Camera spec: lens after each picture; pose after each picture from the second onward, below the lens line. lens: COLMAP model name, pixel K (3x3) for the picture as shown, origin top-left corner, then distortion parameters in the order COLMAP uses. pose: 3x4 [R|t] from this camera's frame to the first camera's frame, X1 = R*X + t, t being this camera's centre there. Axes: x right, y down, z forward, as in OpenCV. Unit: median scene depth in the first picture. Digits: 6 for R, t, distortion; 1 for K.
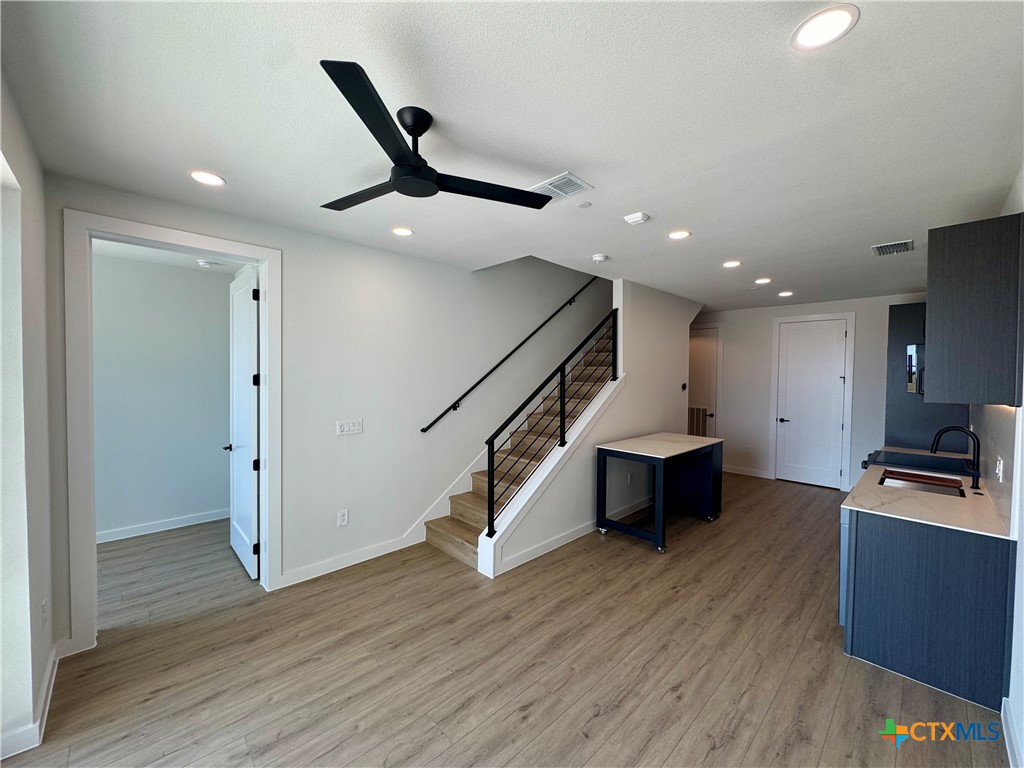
lens RADIAL K [[407.3, 0, 514.3], [0, 407.3, 384.8], [0, 0, 1]] dist [0.001017, 0.000391]
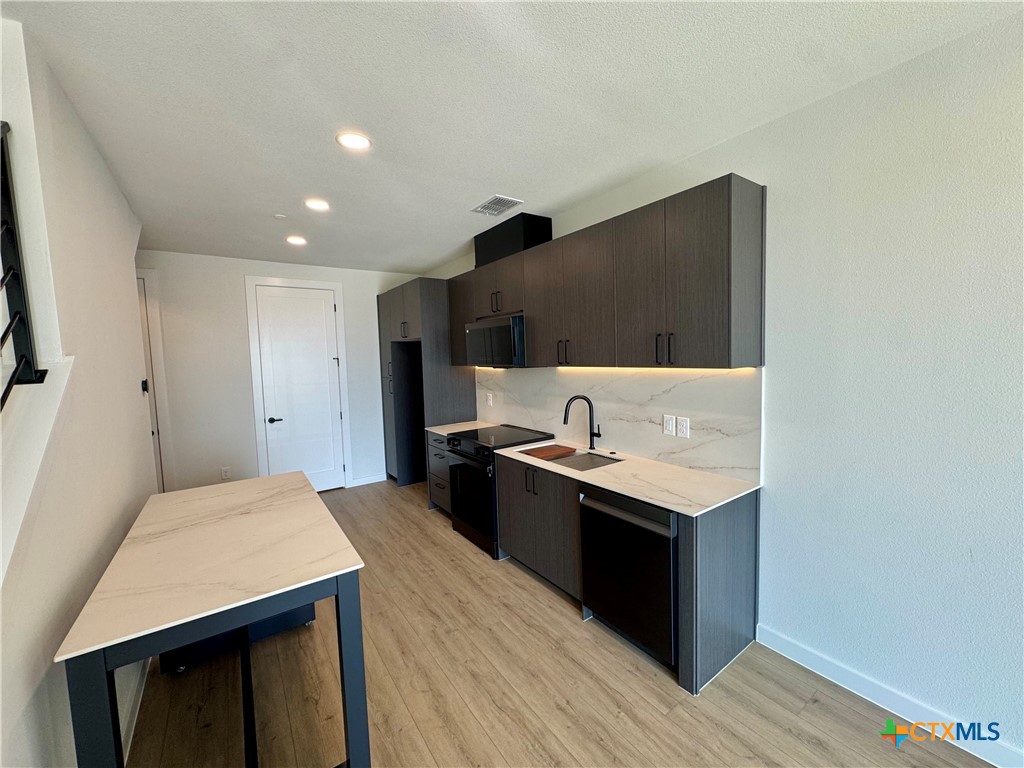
lens RADIAL K [[407.3, 0, 514.3], [0, 407.3, 384.8], [0, 0, 1]] dist [0.001017, 0.000391]
pose [[0.153209, -0.087672, 0.984297, 0.021040], [0.058375, 0.995120, 0.079550, -0.014778], [-0.986468, 0.045270, 0.157580, 0.757048]]
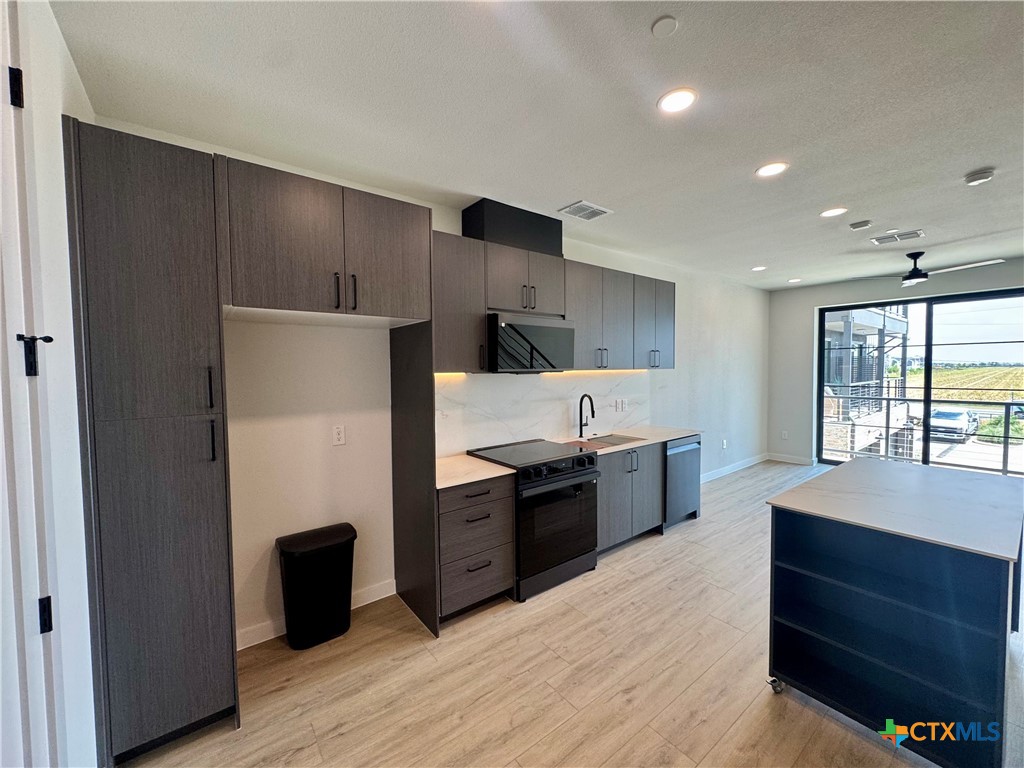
lens RADIAL K [[407.3, 0, 514.3], [0, 407.3, 384.8], [0, 0, 1]] dist [0.001017, 0.000391]
pose [[-0.993544, -0.002082, 0.113432, 0.887132], [0.005705, 0.997649, 0.068287, -0.013668], [-0.113308, 0.068493, -0.991196, 1.752422]]
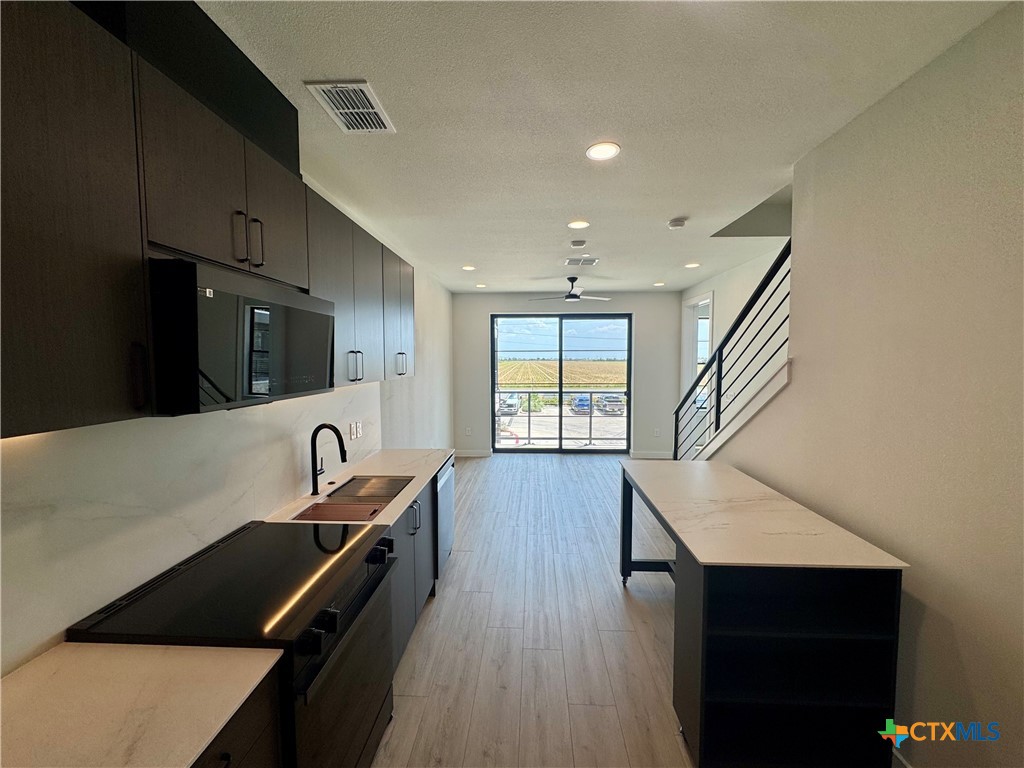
lens RADIAL K [[407.3, 0, 514.3], [0, 407.3, 384.8], [0, 0, 1]] dist [0.001017, 0.000391]
pose [[-0.728763, 0.039434, -0.683629, 1.033290], [-0.020626, 0.996623, 0.079477, -0.034461], [0.684455, 0.072020, -0.725489, 1.382035]]
